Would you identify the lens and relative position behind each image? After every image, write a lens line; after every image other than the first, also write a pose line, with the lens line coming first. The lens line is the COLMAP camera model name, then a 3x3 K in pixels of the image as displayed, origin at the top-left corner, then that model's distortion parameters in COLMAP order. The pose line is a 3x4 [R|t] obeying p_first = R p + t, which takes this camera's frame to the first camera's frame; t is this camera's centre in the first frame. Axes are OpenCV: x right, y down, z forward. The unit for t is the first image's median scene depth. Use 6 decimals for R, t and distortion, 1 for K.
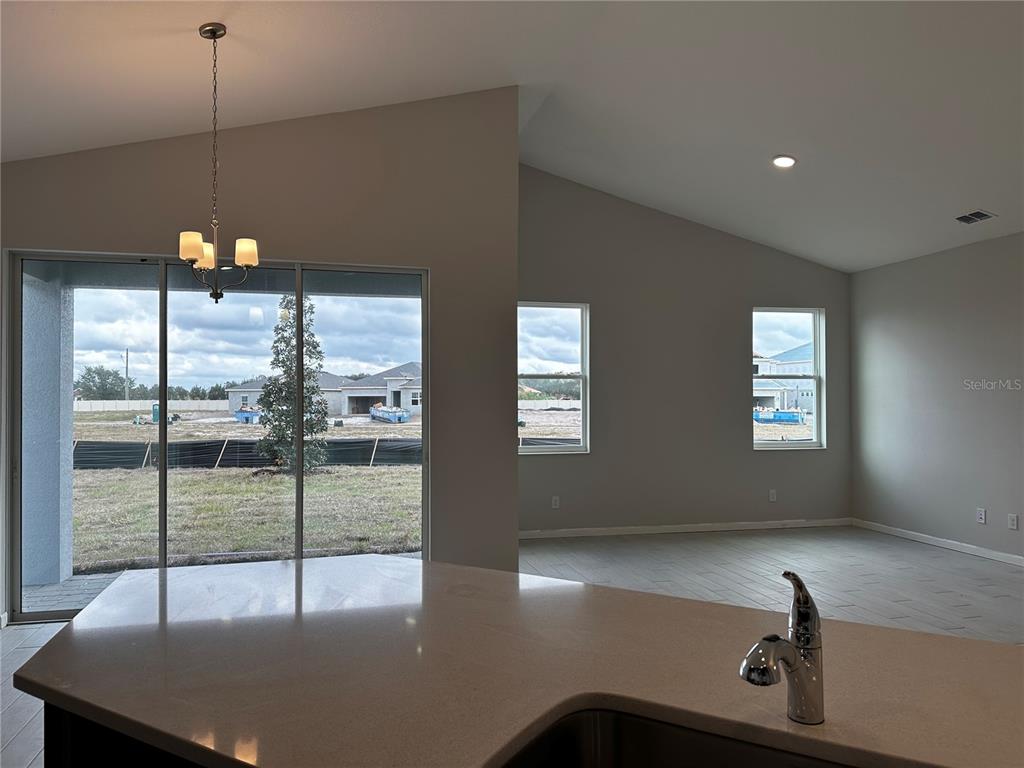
lens RADIAL K [[713.7, 0, 511.3], [0, 713.7, 388.9], [0, 0, 1]] dist [0.116890, -0.188729]
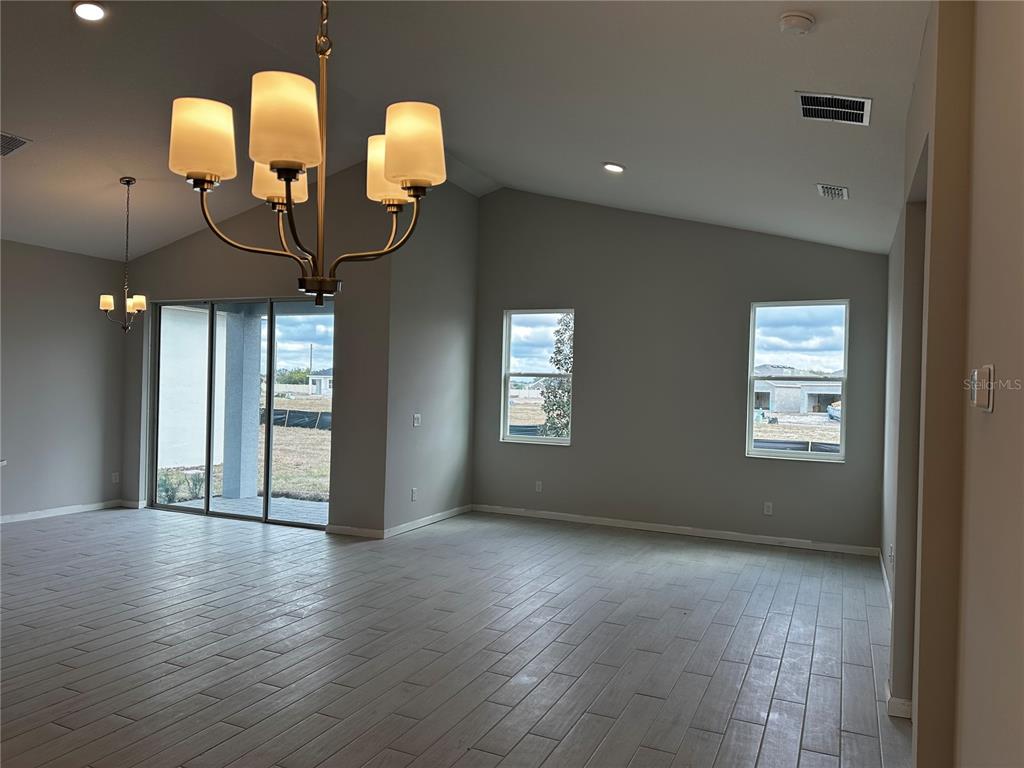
lens RADIAL K [[718.2, 0, 514.6], [0, 718.2, 388.2], [0, 0, 1]] dist [0.089230, -0.151028]
pose [[0.787029, 0.024280, -0.616439, 0.651670], [-0.020758, 0.999702, 0.012873, -0.009478], [0.616567, 0.002664, 0.787298, 0.076367]]
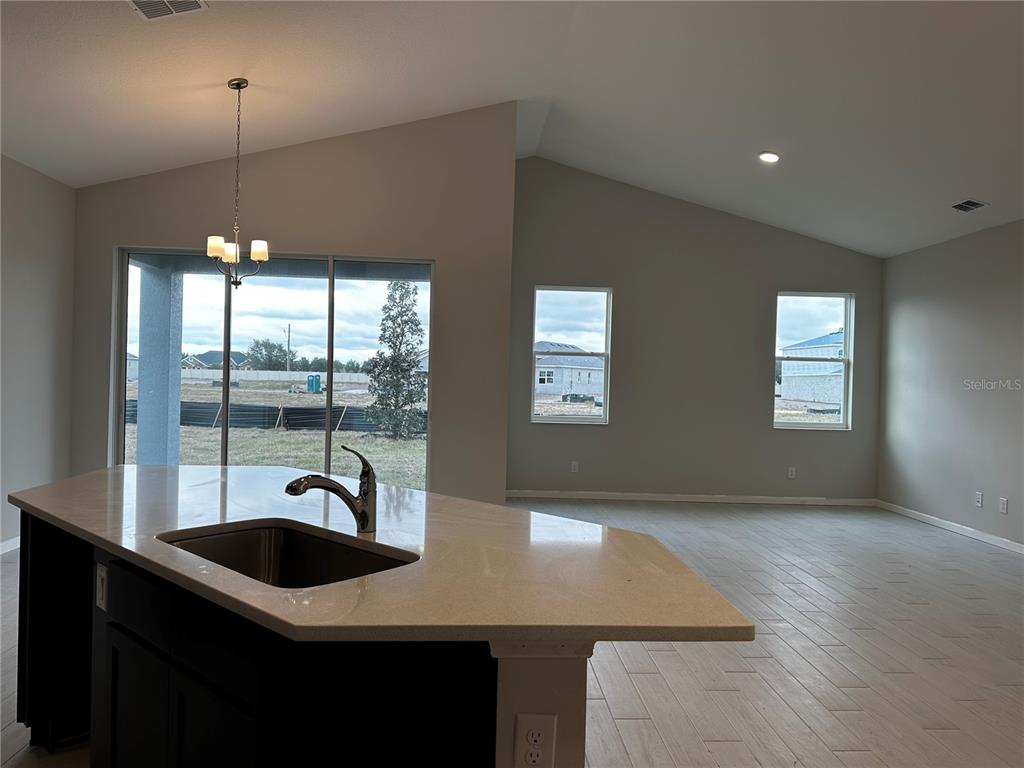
lens RADIAL K [[713.7, 0, 511.3], [0, 713.7, 388.9], [0, 0, 1]] dist [0.116890, -0.188729]
pose [[0.981221, 0.031797, -0.190249, 0.154856], [-0.026505, 0.999190, 0.030293, 0.005389], [0.191058, -0.024682, 0.981268, -0.097088]]
